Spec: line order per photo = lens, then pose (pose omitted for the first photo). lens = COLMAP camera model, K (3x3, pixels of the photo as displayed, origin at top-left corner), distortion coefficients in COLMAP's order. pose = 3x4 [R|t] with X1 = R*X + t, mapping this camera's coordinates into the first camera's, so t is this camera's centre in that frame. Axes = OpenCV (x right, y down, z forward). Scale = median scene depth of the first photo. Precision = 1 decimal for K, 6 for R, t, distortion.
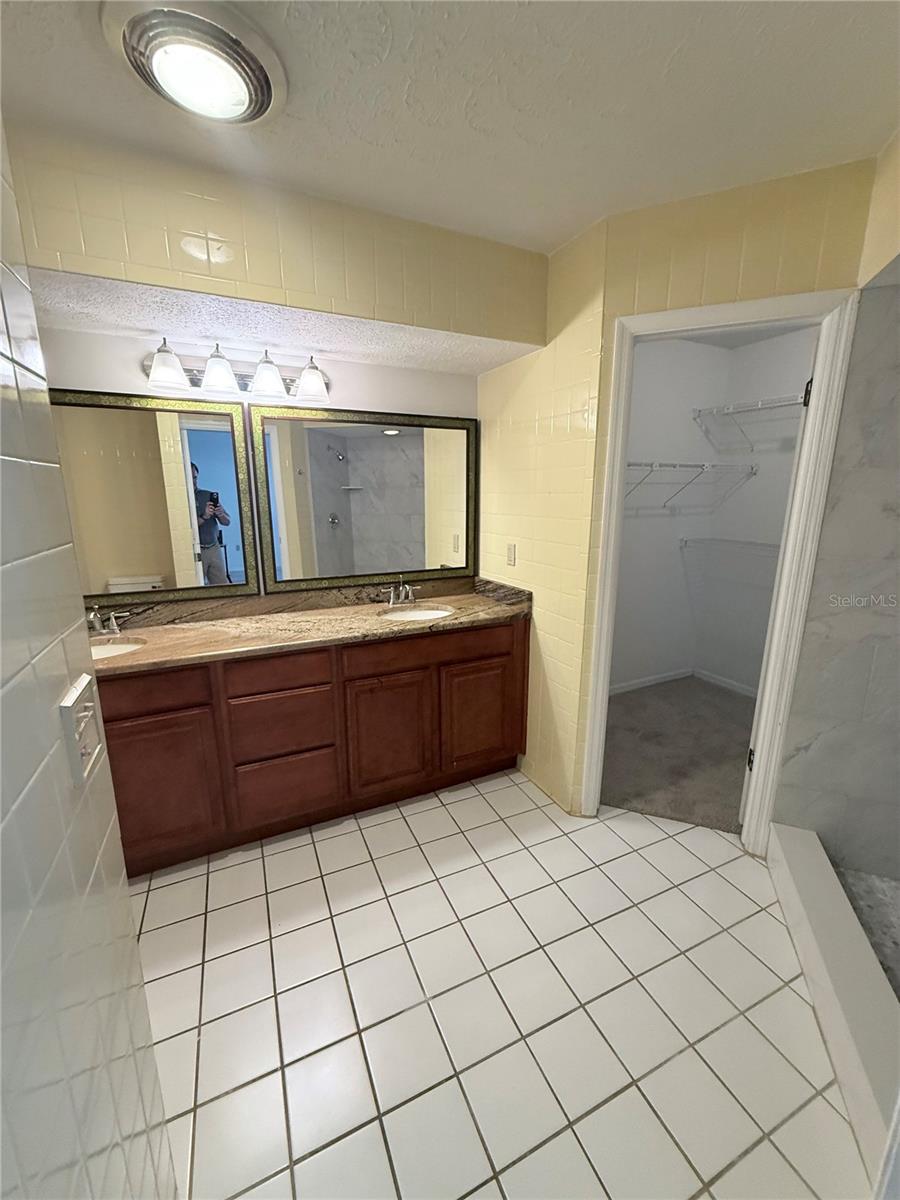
lens RADIAL K [[477.5, 0, 449.9], [0, 477.5, 597.3], [0, 0, 1]] dist [-0.002614, 0.000642]
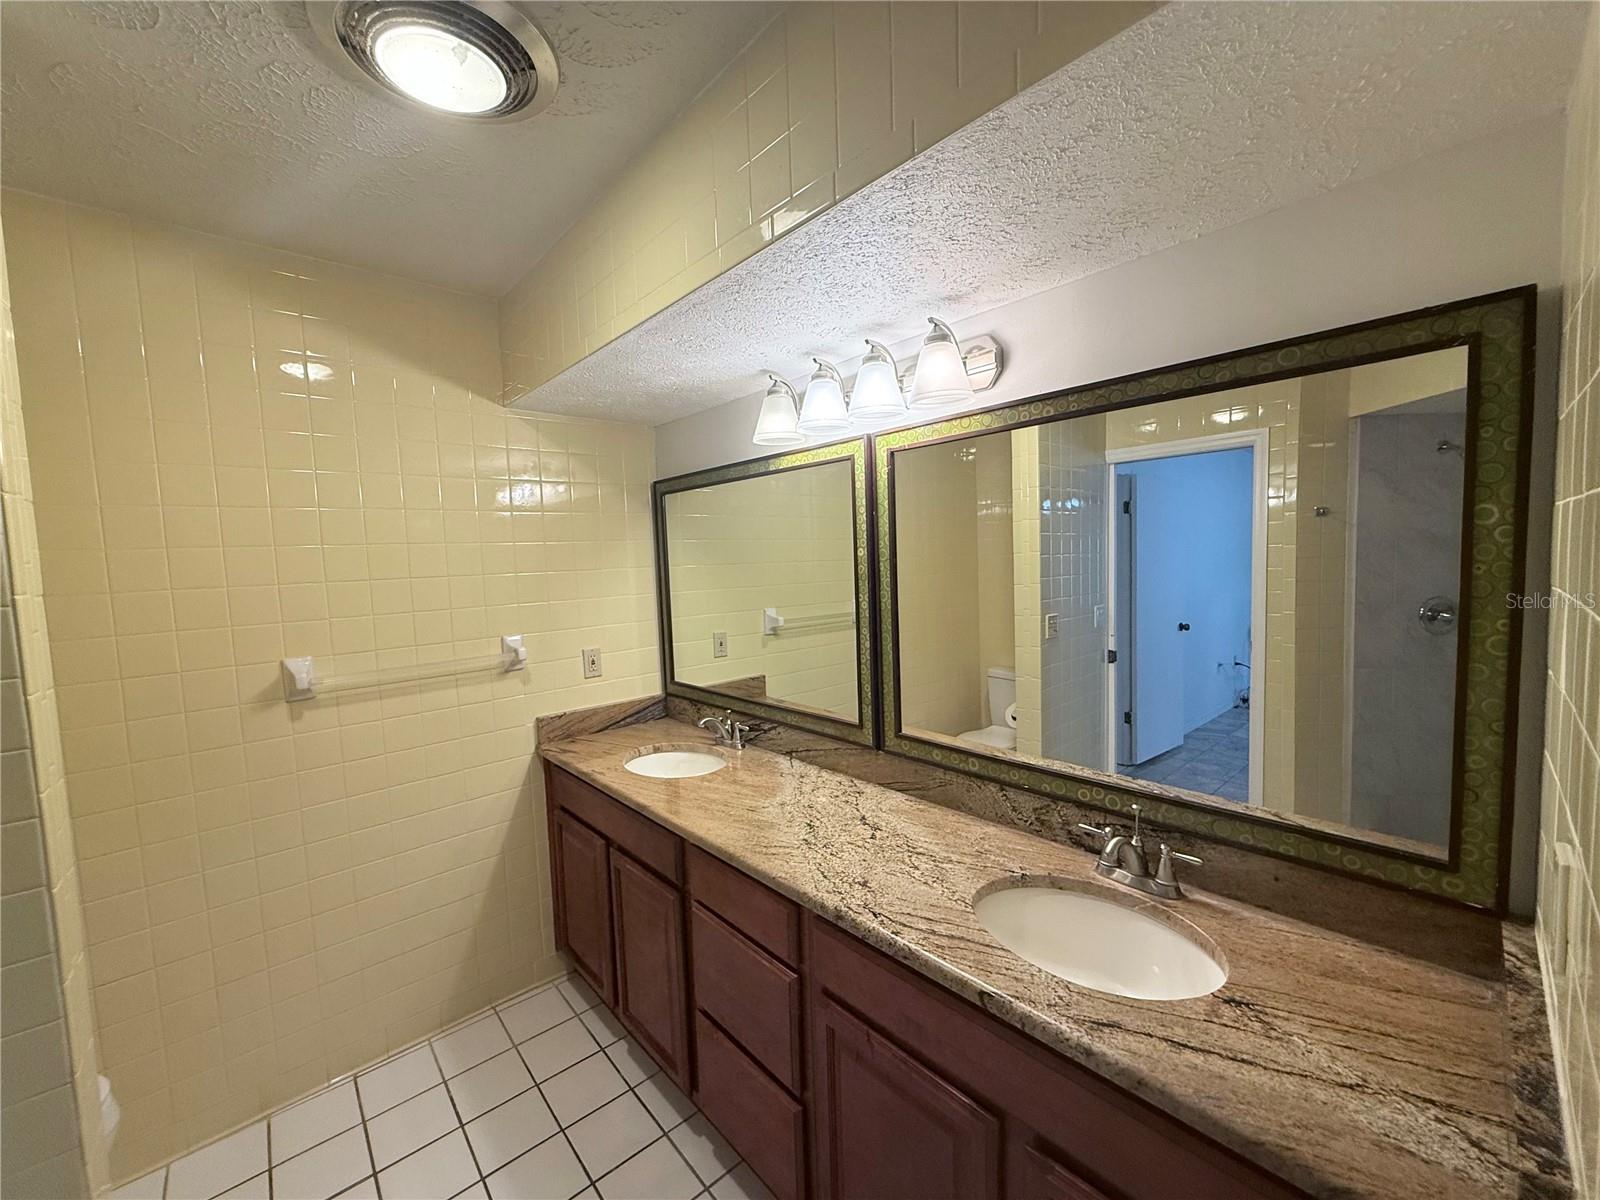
lens RADIAL K [[636.6, 0, 797.4], [0, 636.6, 602.2], [0, 0, 1]] dist [-0.002614, 0.000642]
pose [[0.280616, 0.060247, -0.957927, 0.330688], [-0.171522, 0.985111, 0.011711, -0.189670], [0.944370, 0.161019, 0.286772, 0.713049]]
